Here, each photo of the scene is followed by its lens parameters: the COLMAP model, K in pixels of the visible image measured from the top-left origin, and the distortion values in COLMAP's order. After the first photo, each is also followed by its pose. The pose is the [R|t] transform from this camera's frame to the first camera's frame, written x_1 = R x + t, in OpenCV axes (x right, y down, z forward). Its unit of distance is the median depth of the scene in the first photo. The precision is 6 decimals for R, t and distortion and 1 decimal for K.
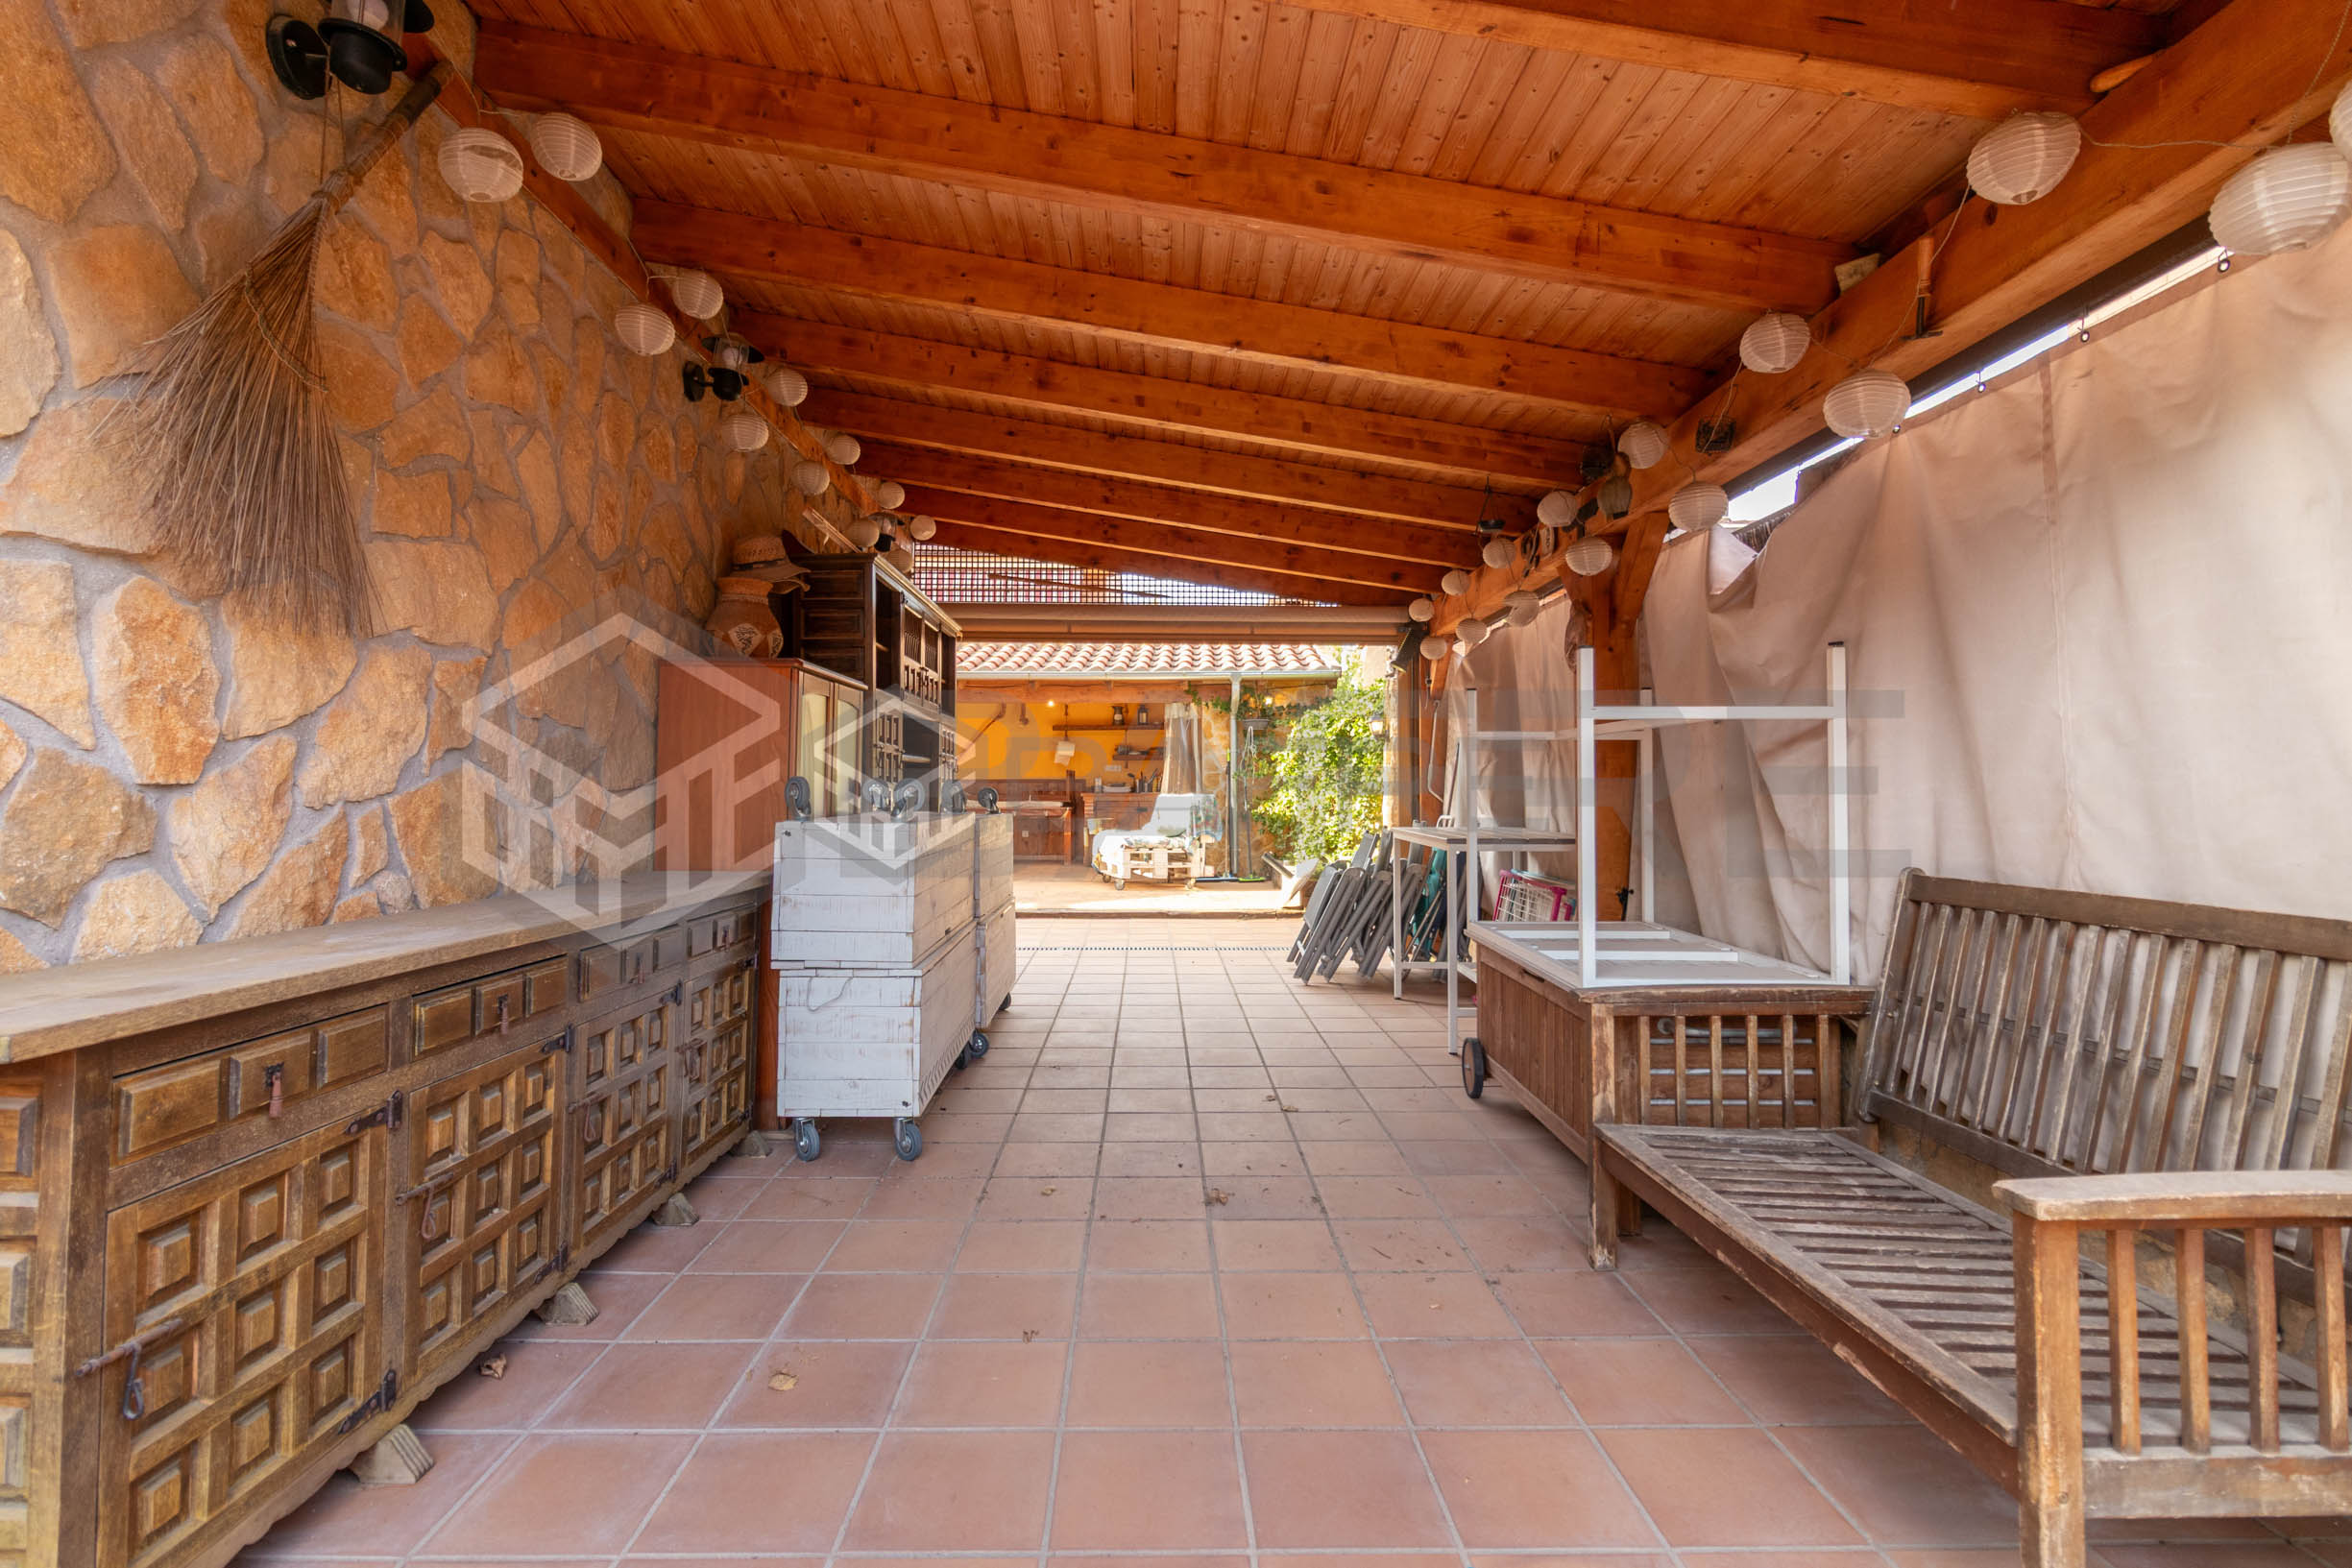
lens RADIAL K [[1089.8, 0, 1164.8], [0, 1089.8, 773.6], [0, 0, 1]] dist [-0.022081, -0.001533]
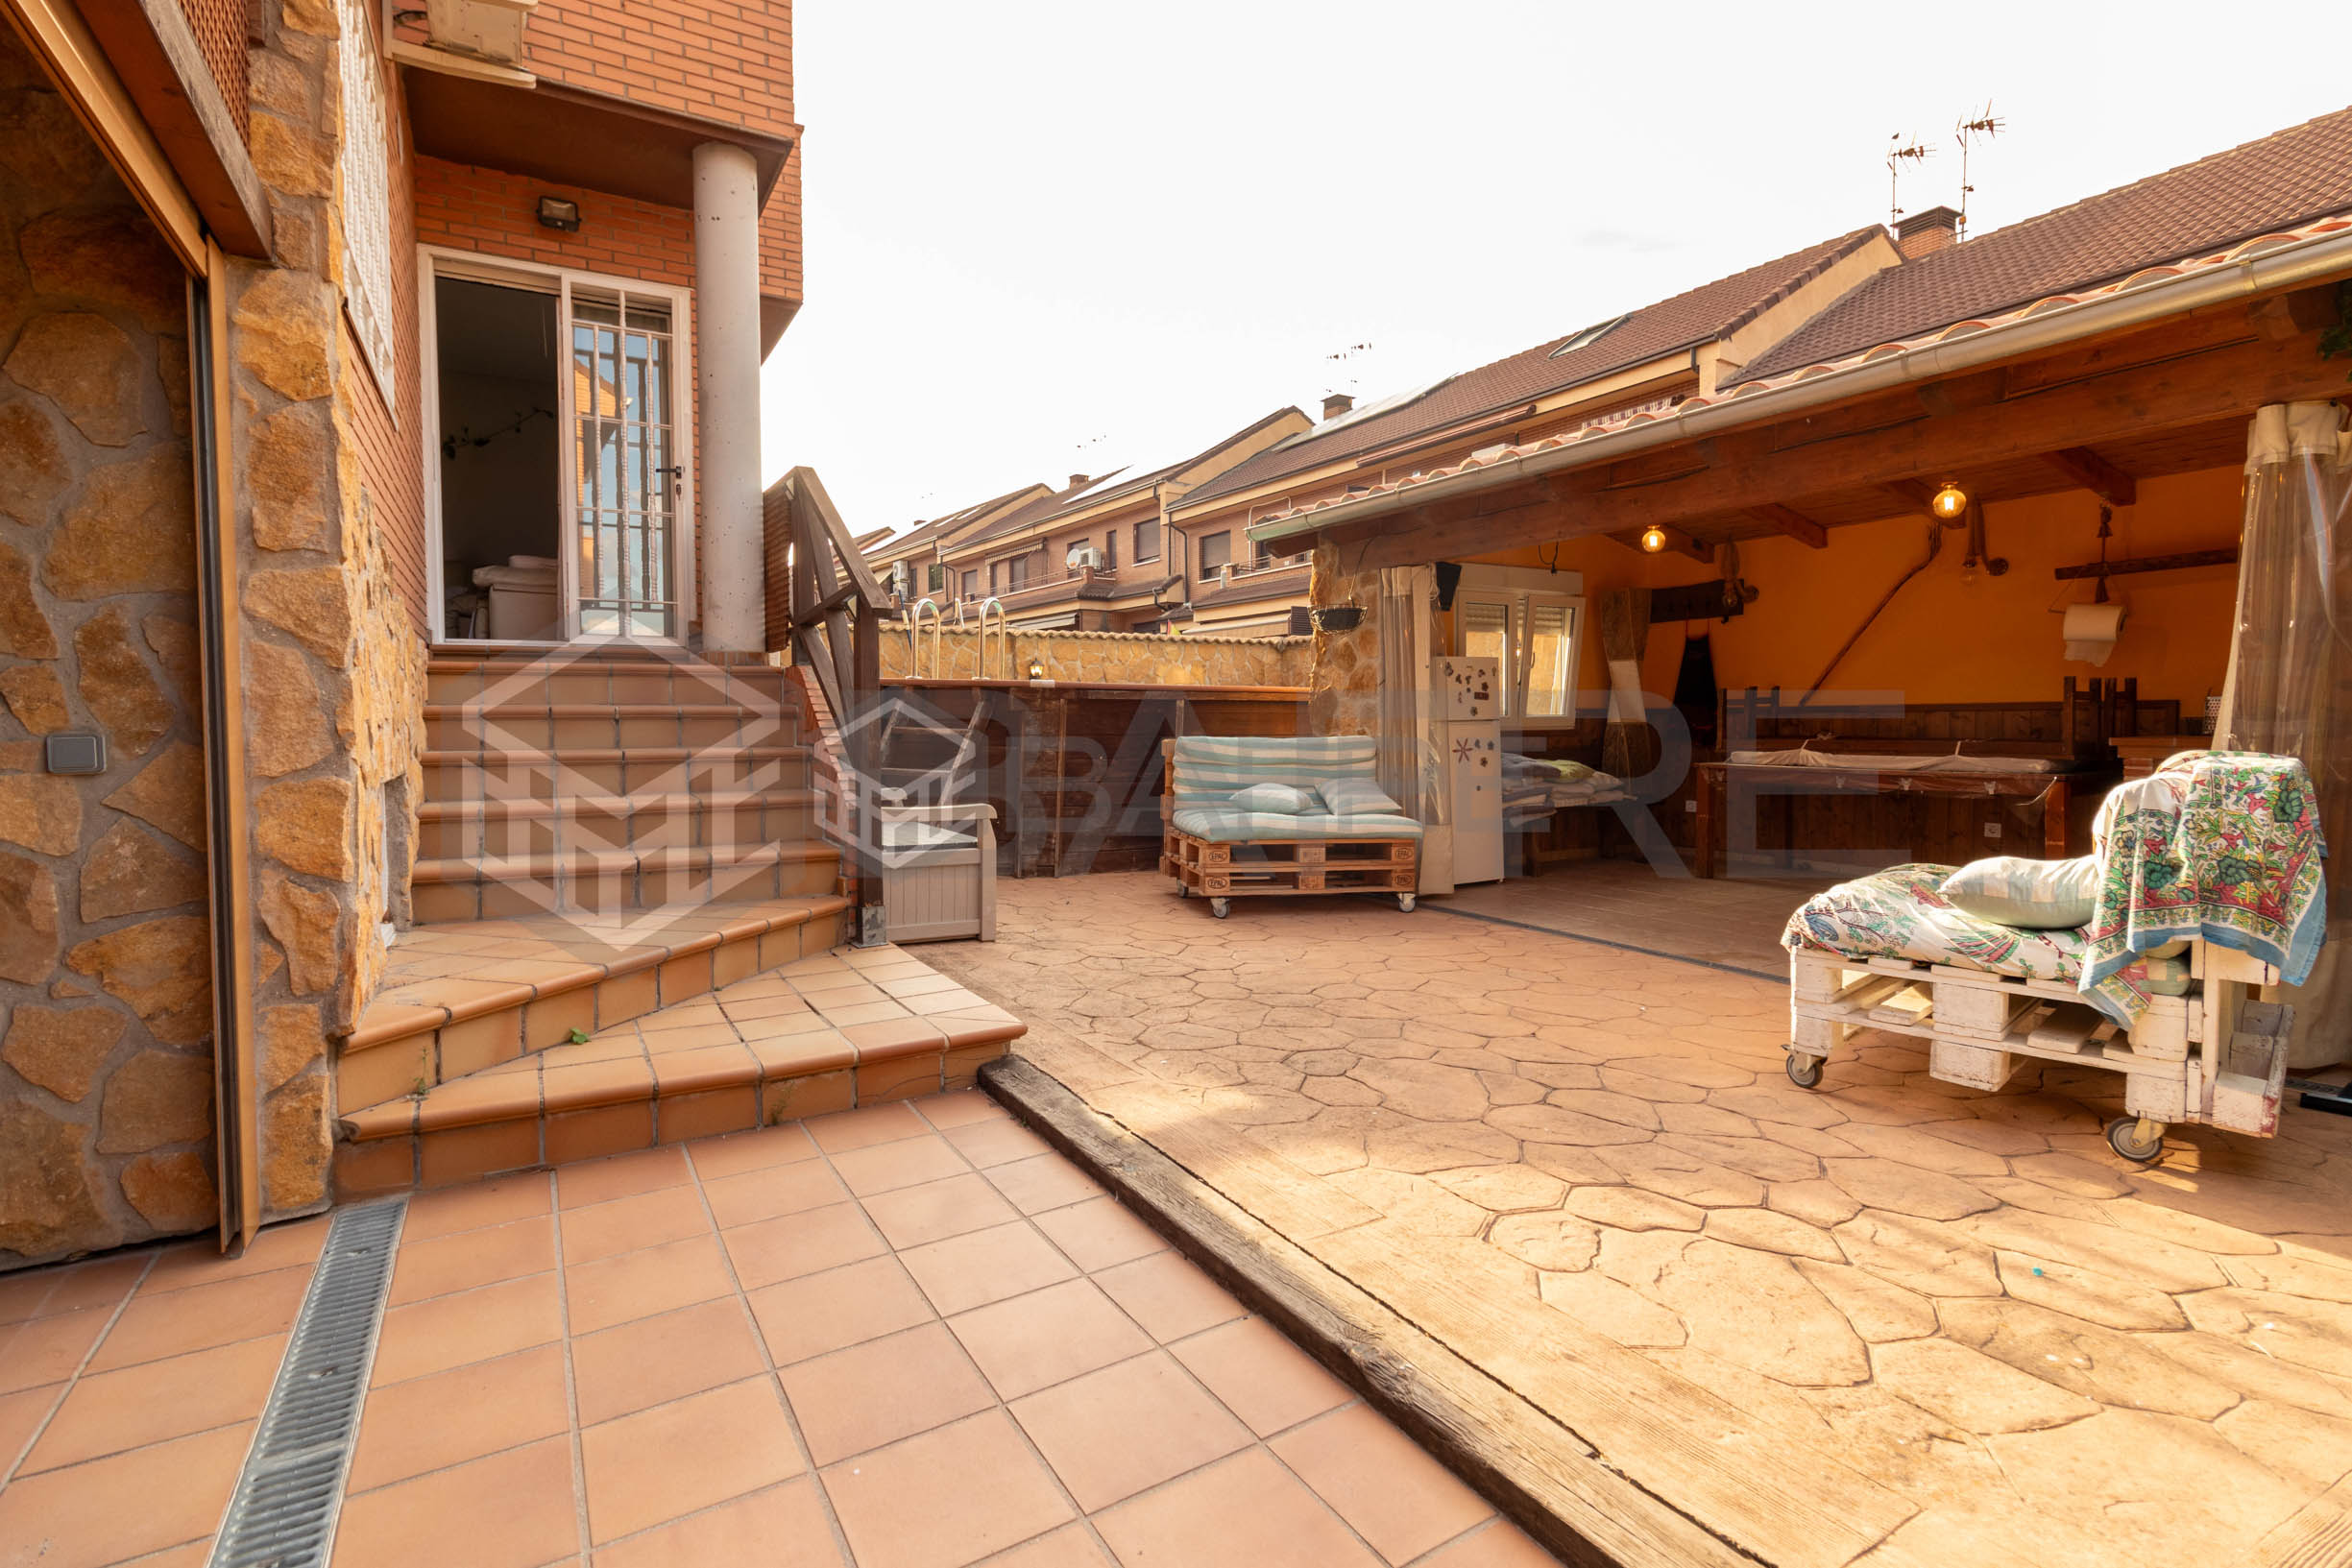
lens RADIAL K [[1089.8, 0, 1164.4], [0, 1089.8, 780.2], [0, 0, 1]] dist [-0.022081, -0.001533]
pose [[0.493622, 0.042642, -0.868631, 0.115546], [0.018041, 0.998080, 0.059249, 0.006840], [0.869489, -0.044918, 0.491905, 0.703937]]
